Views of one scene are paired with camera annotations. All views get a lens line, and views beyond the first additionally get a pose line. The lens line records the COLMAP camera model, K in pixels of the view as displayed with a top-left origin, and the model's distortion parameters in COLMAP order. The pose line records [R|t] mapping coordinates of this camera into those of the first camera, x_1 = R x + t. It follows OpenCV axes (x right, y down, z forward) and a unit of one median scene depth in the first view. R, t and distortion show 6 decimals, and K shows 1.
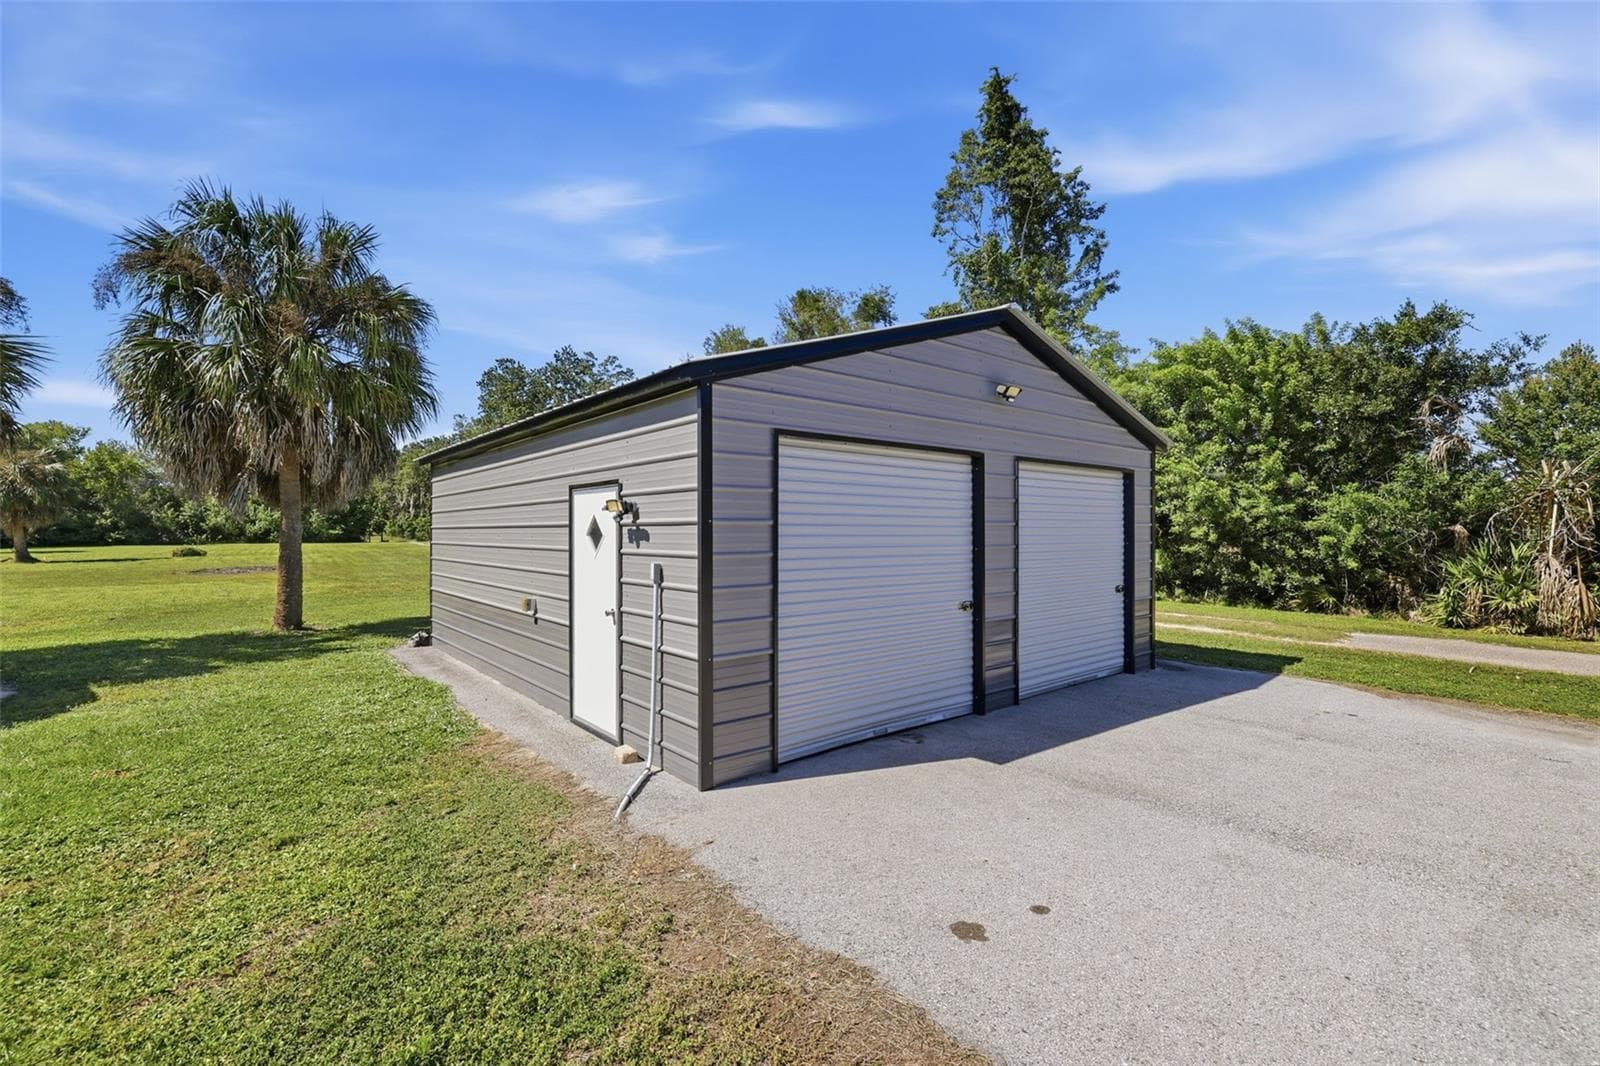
lens RADIAL K [[692.1, 0, 800.0], [0, 692.1, 533.0], [0, 0, 1]] dist [0.000971, 0.000048]
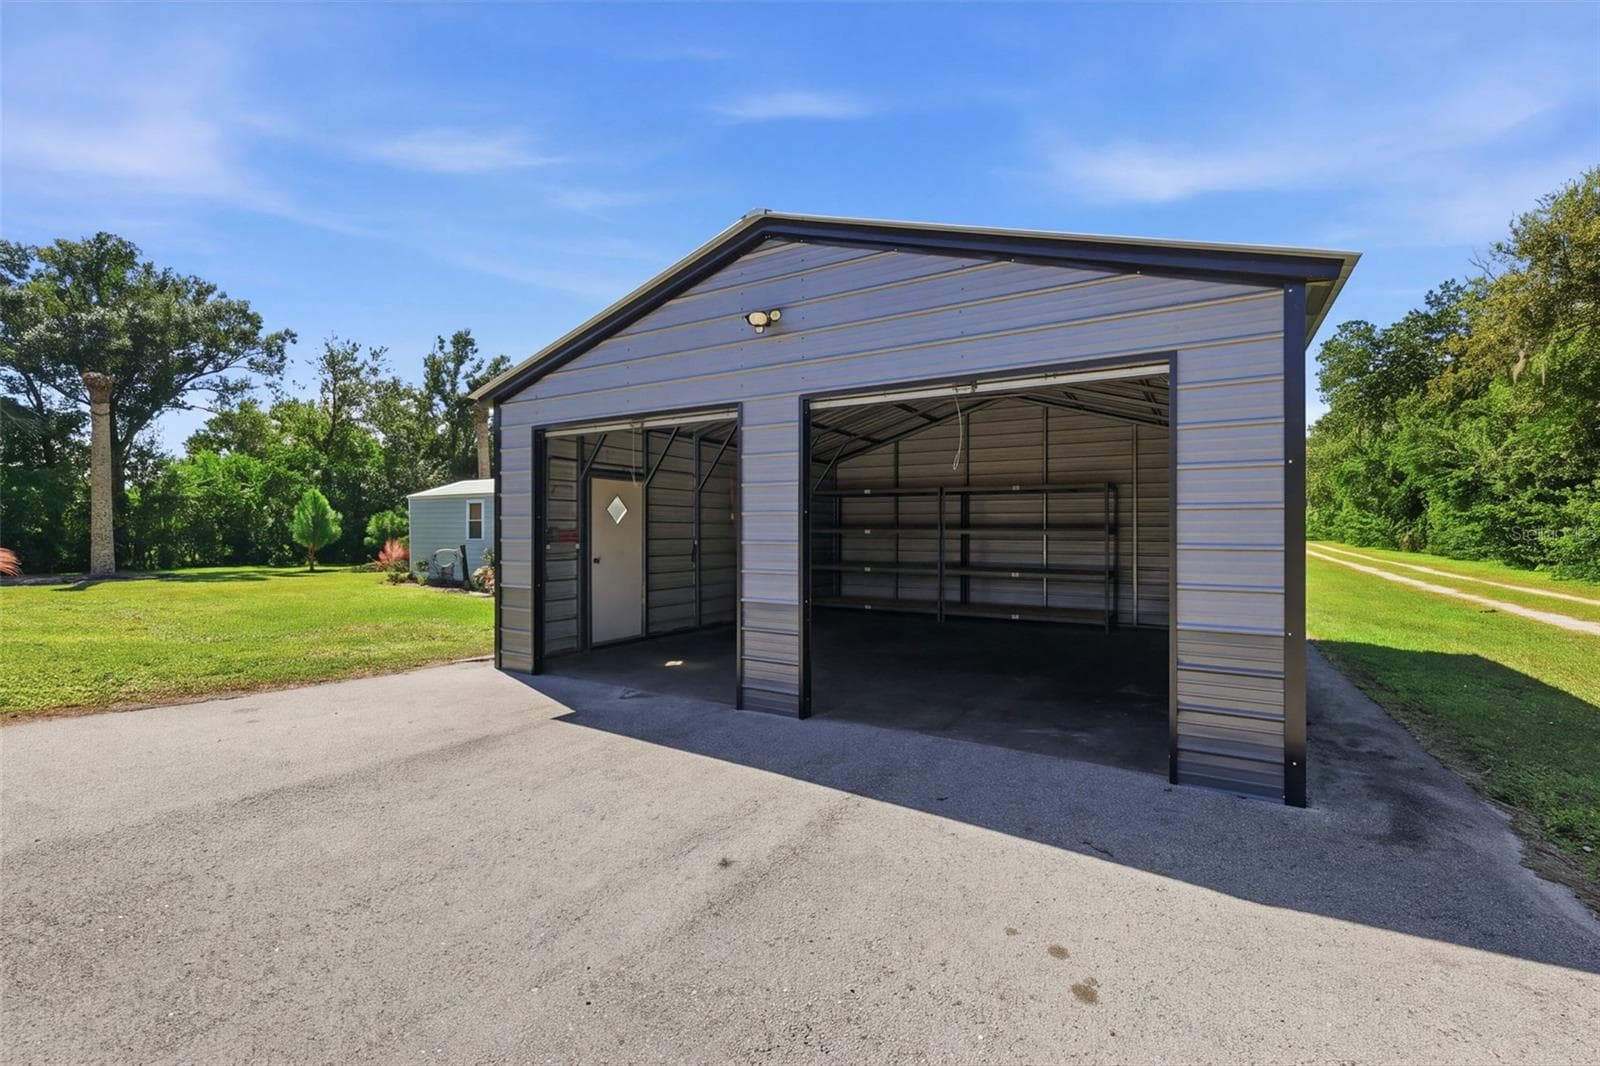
lens RADIAL K [[682.0, 0, 789.9], [0, 682.0, 523.3], [0, 0, 1]] dist [0.000663, 0.000140]
pose [[0.325064, -0.006083, -0.945672, 0.204499], [-0.009407, 0.999909, -0.009665, 0.006870], [0.945645, 0.012038, 0.324978, 0.148213]]
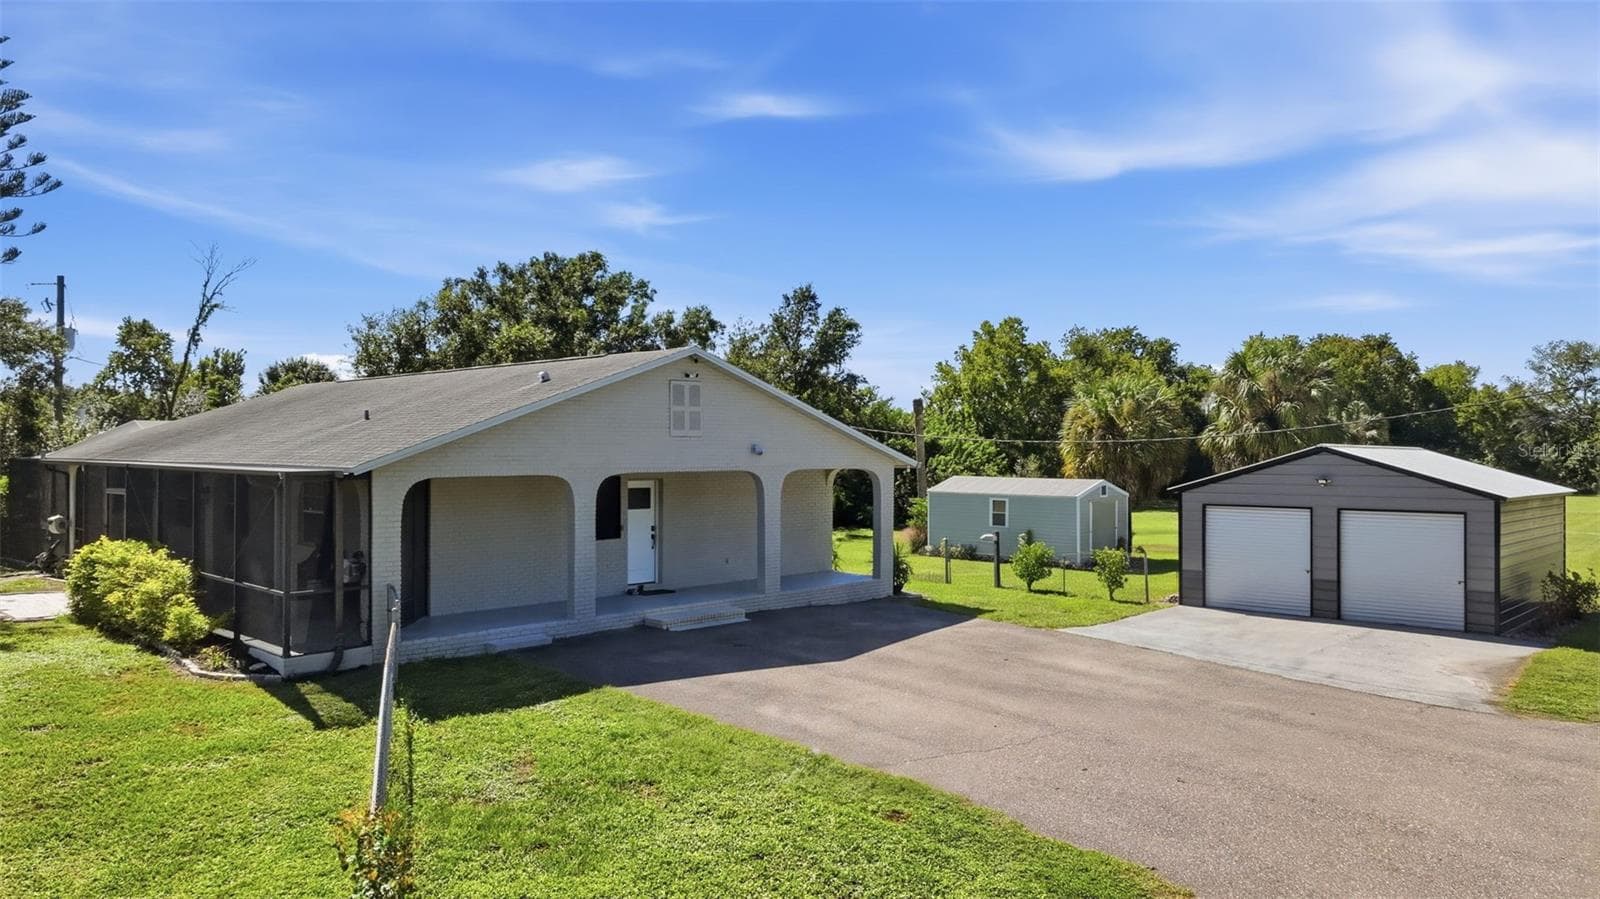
lens RADIAL K [[1115.5, 0, 806.1], [0, 1115.5, 440.3], [0, 0, 1]] dist [0.002279, 0.003377]
pose [[0.132098, -0.007682, -0.991207, 0.719783], [-0.011300, 0.999893, -0.009255, -0.054795], [0.991172, 0.012423, 0.131997, -0.228997]]
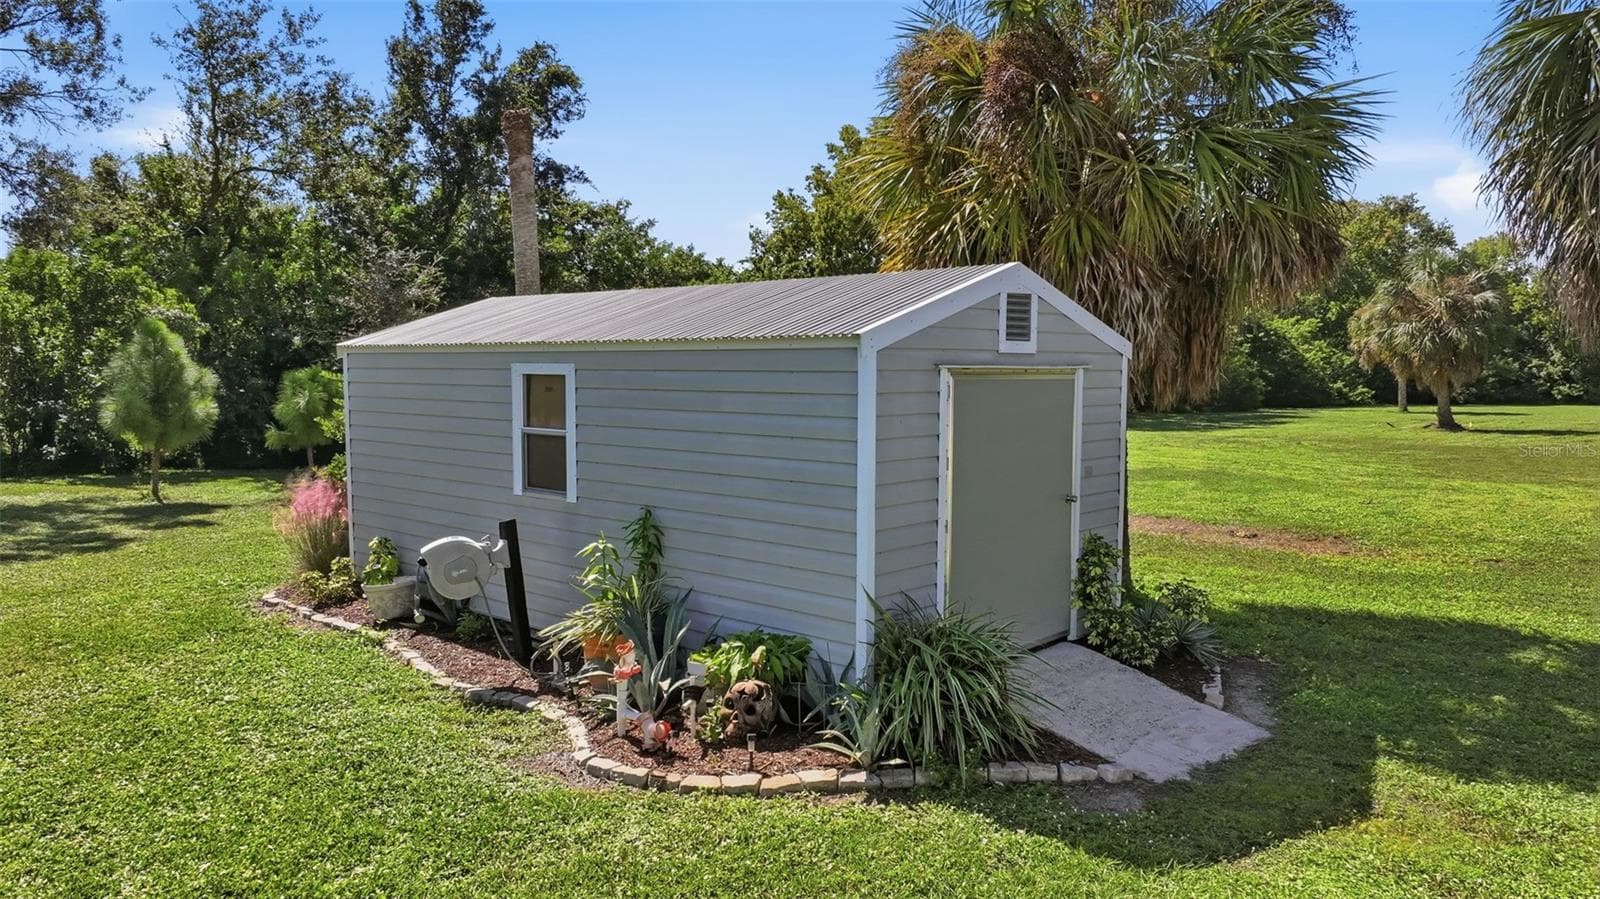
lens RADIAL K [[1115.5, 0, 806.1], [0, 1115.5, 440.3], [0, 0, 1]] dist [0.002279, 0.003377]
pose [[0.185650, 0.062231, -0.980643, -0.076040], [-0.012153, 0.998062, 0.061036, -0.010362], [0.982541, 0.000587, 0.186046, 0.105996]]
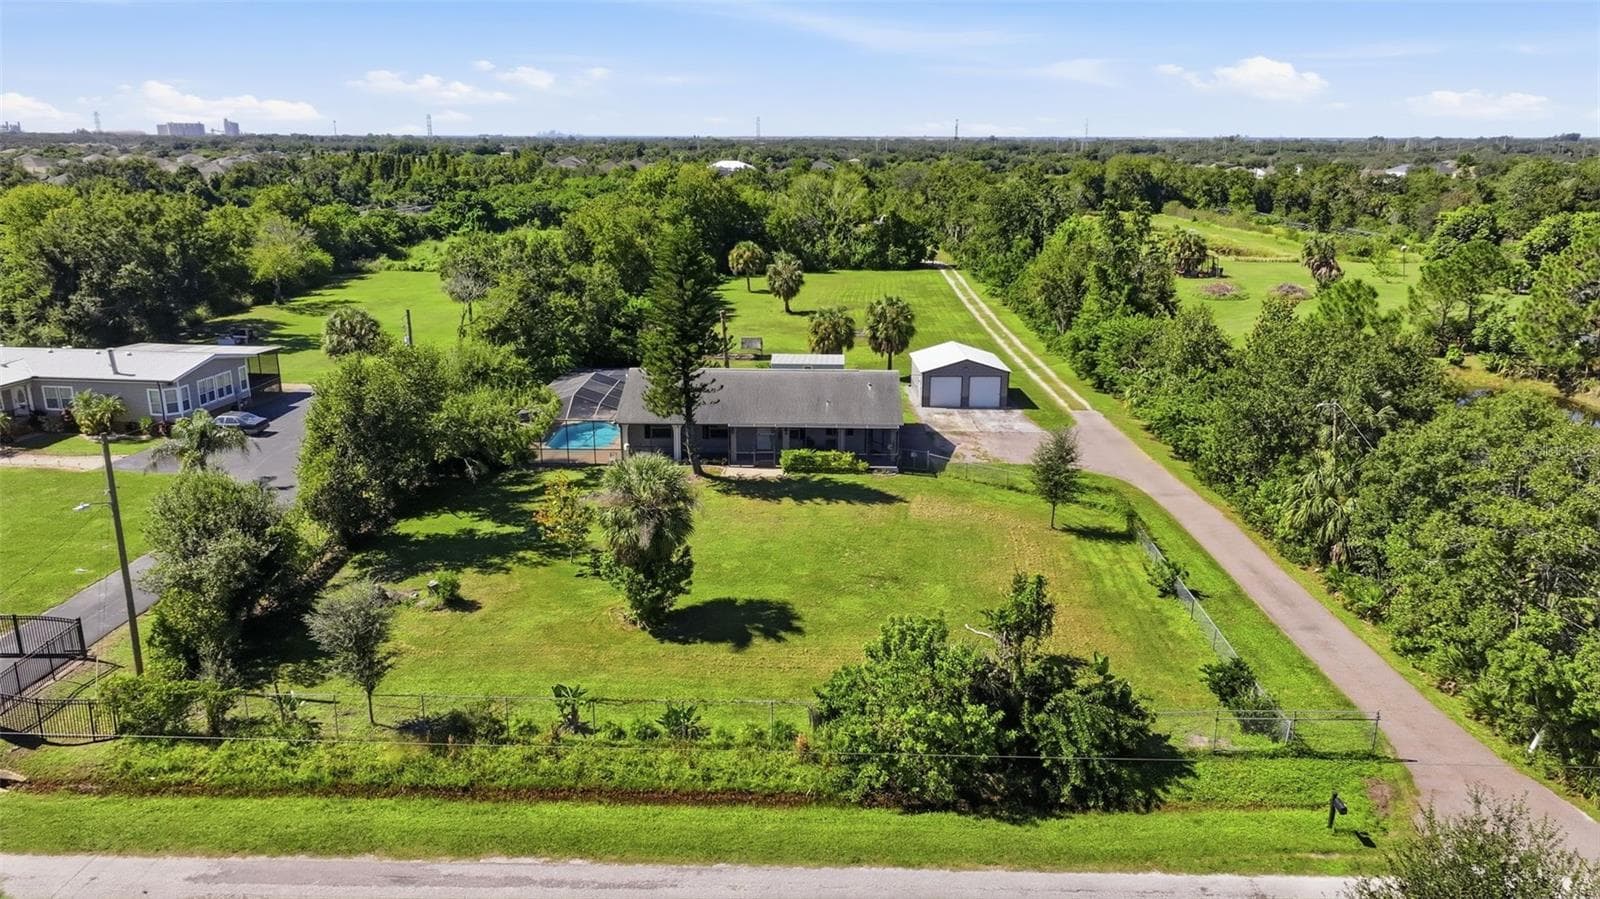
lens RADIAL K [[1115.5, 0, 806.1], [0, 1115.5, 440.3], [0, 0, 1]] dist [0.002279, 0.003377]
pose [[0.778206, 0.171531, -0.604129, 1.304282], [-0.014585, 0.966653, 0.255674, -0.514506], [0.627839, -0.190156, 0.754757, -1.932329]]
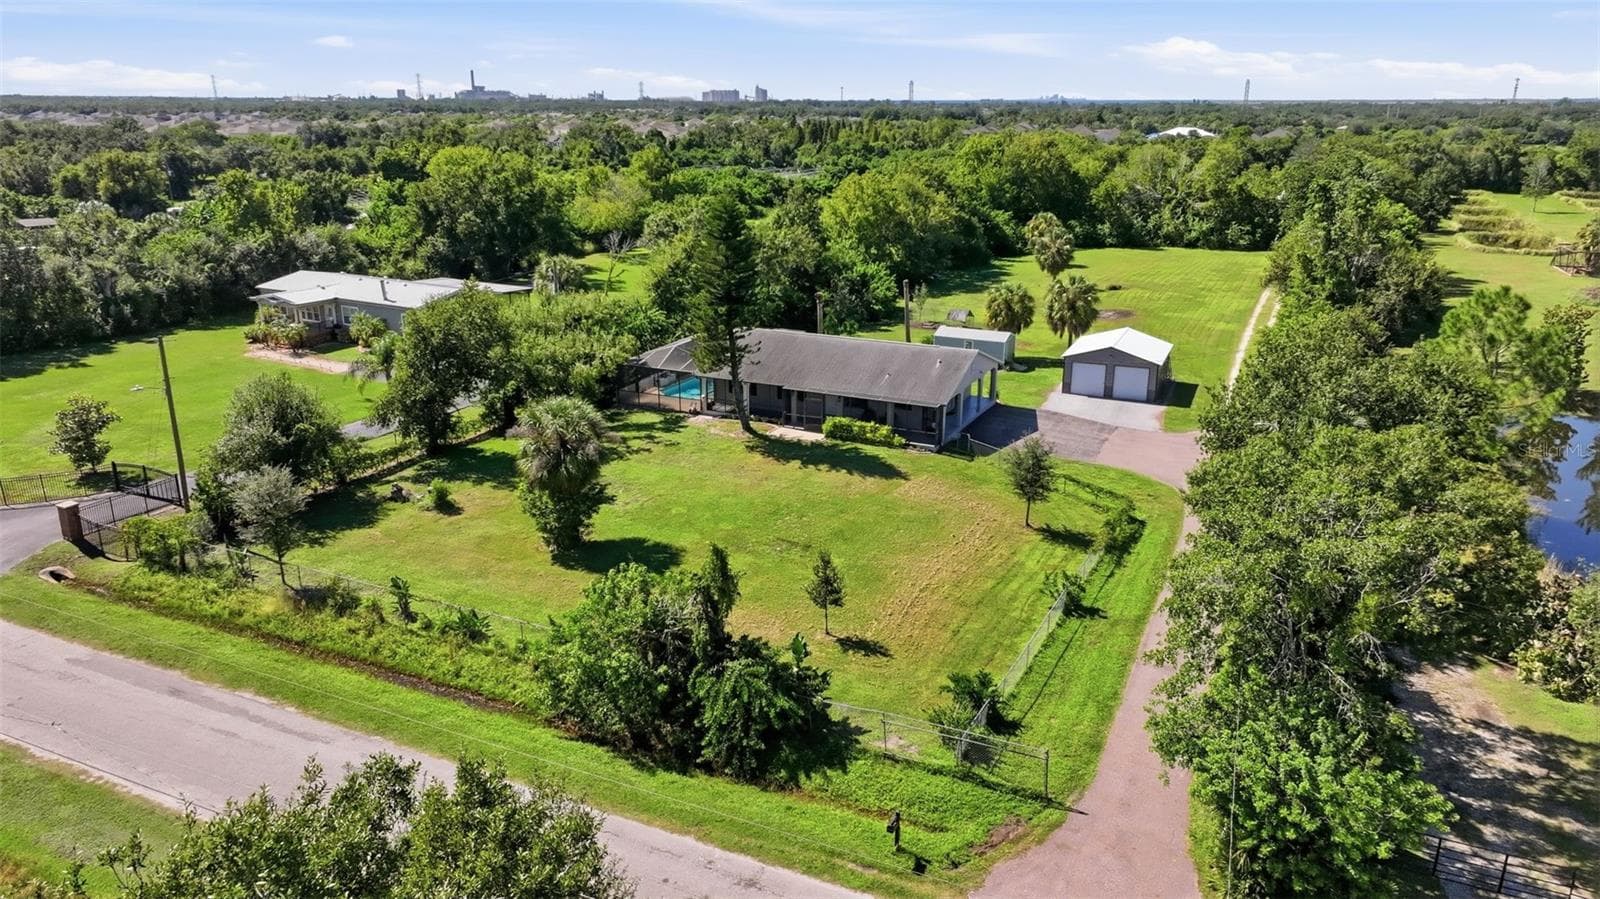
lens RADIAL K [[1115.5, 0, 806.1], [0, 1115.5, 440.3], [0, 0, 1]] dist [0.002279, 0.003377]
pose [[0.449672, 0.264712, -0.853067, 1.801159], [-0.013219, 0.956942, 0.289976, -0.539124], [0.893096, -0.119117, 0.433809, -1.405712]]
